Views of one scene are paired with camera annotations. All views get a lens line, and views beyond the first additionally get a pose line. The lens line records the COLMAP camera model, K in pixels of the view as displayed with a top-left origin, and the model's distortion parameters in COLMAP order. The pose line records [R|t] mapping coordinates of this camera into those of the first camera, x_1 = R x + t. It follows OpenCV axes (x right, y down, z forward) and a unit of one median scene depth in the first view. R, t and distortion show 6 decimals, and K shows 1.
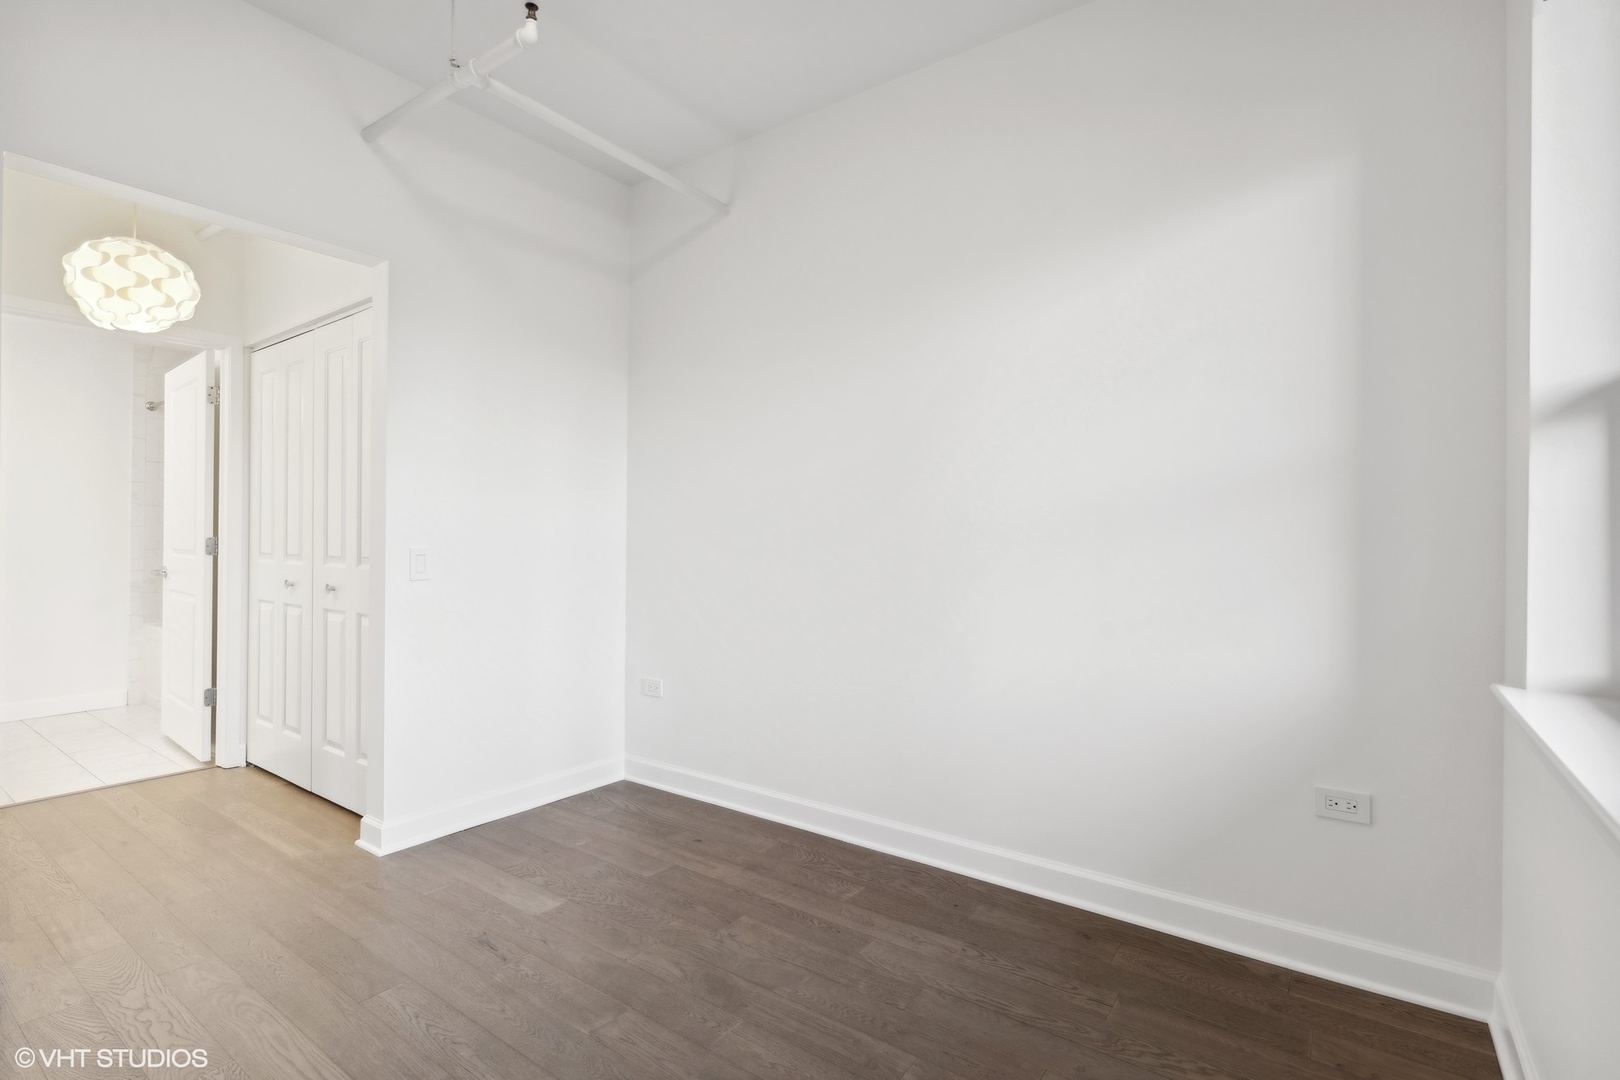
lens RADIAL K [[731.5, 0, 804.6], [0, 731.5, 537.0], [0, 0, 1]] dist [-0.003779, -0.000038]
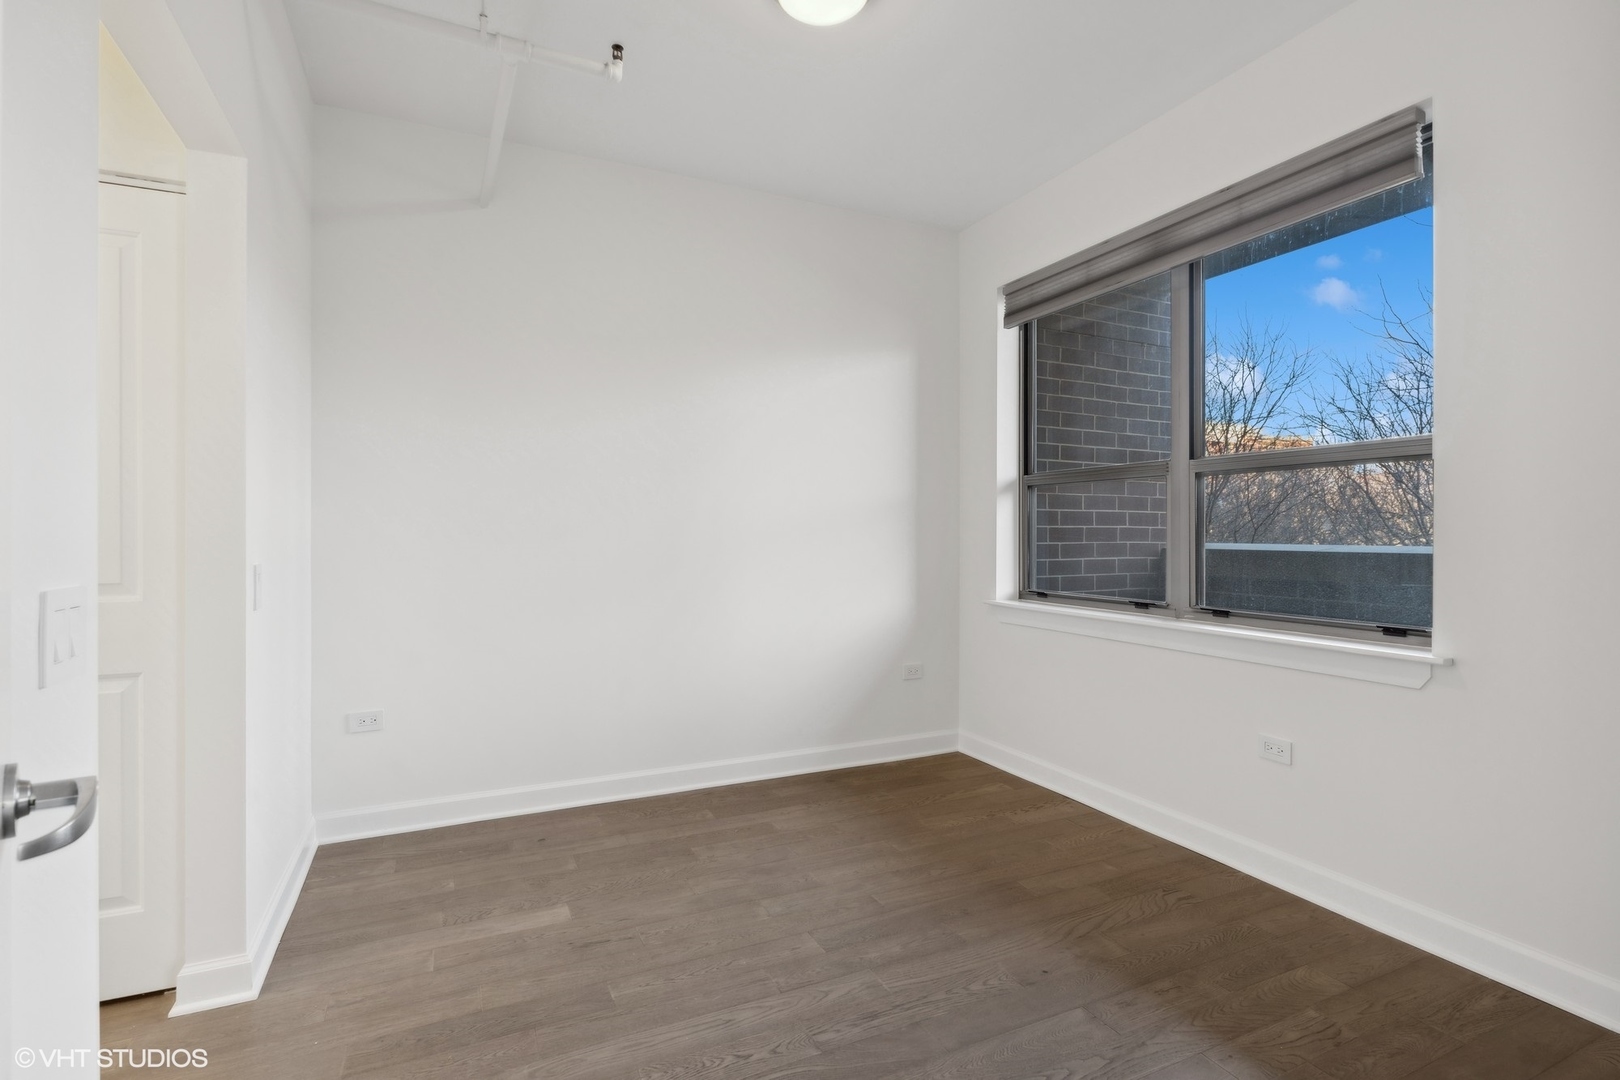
lens RADIAL K [[809.9, 0, 761.2], [0, 809.9, 537.5], [0, 0, 1]] dist [0.000655, -0.000025]
pose [[0.490333, -0.006100, 0.871514, -1.176374], [-0.001759, 0.999967, 0.007989, -0.021537], [-0.871533, -0.005451, 0.490306, 0.213055]]
